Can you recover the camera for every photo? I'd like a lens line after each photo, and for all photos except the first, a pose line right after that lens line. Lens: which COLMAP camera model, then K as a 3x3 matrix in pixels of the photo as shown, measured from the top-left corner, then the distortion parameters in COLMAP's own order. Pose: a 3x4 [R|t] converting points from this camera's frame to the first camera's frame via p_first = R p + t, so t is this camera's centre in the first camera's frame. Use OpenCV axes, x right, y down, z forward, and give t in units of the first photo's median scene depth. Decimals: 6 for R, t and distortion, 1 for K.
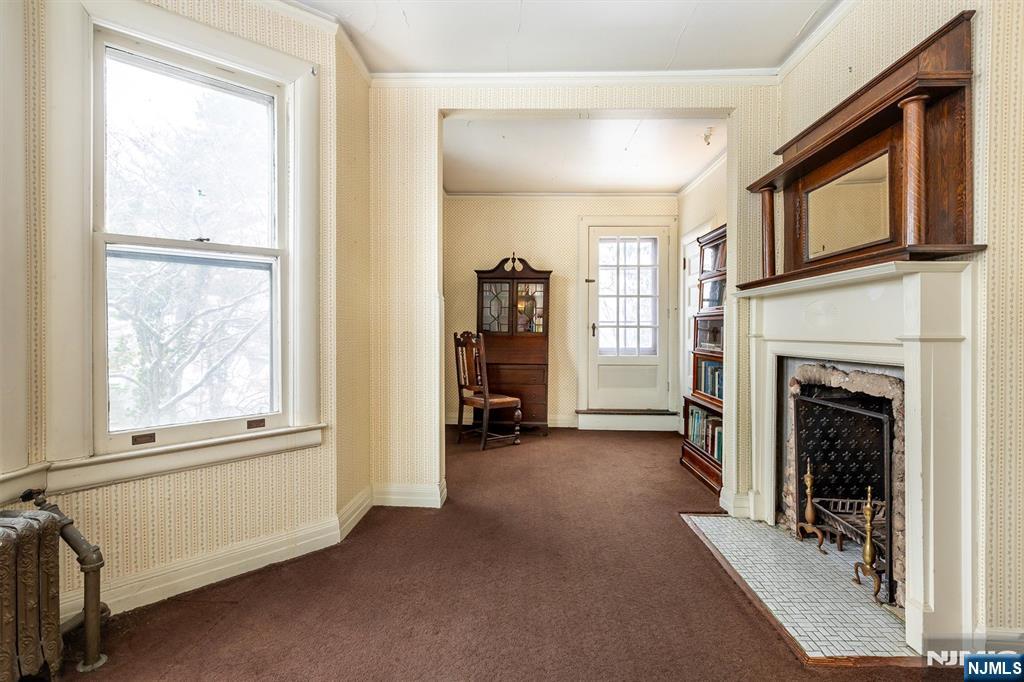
lens RADIAL K [[492.0, 0, 513.6], [0, 492.0, 334.7], [0, 0, 1]] dist [0.004954, -0.000098]
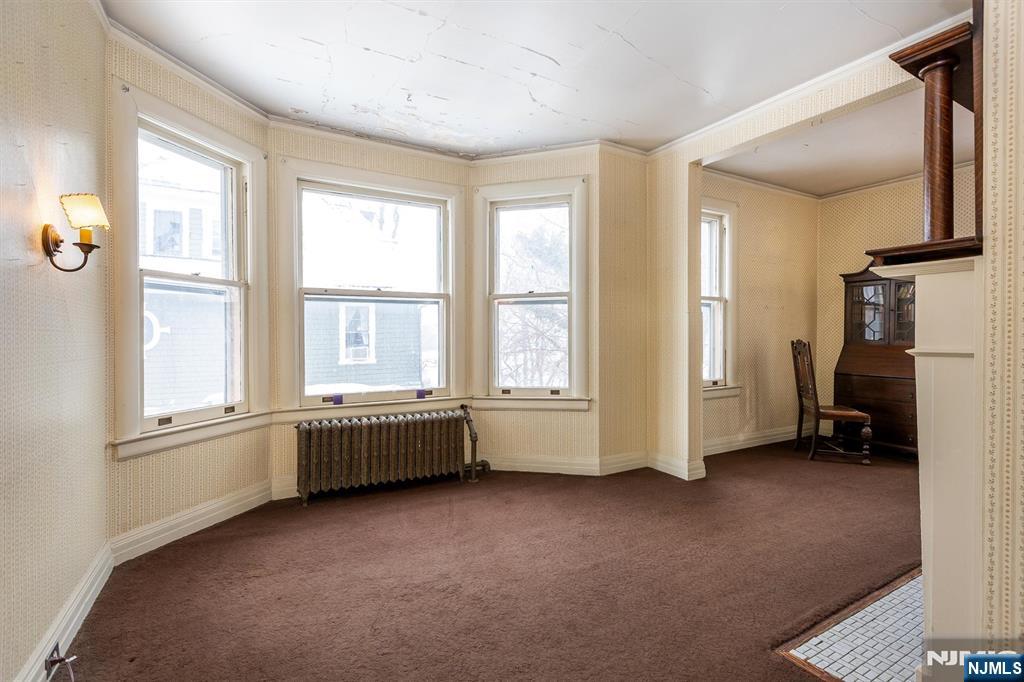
lens RADIAL K [[492.0, 0, 520.2], [0, 492.0, 339.7], [0, 0, 1]] dist [0.004954, -0.000098]
pose [[0.523241, 0.003367, -0.852178, 0.890289], [-0.005350, 0.999985, 0.000666, -0.007956], [0.852168, 0.004211, 0.523252, -0.030135]]
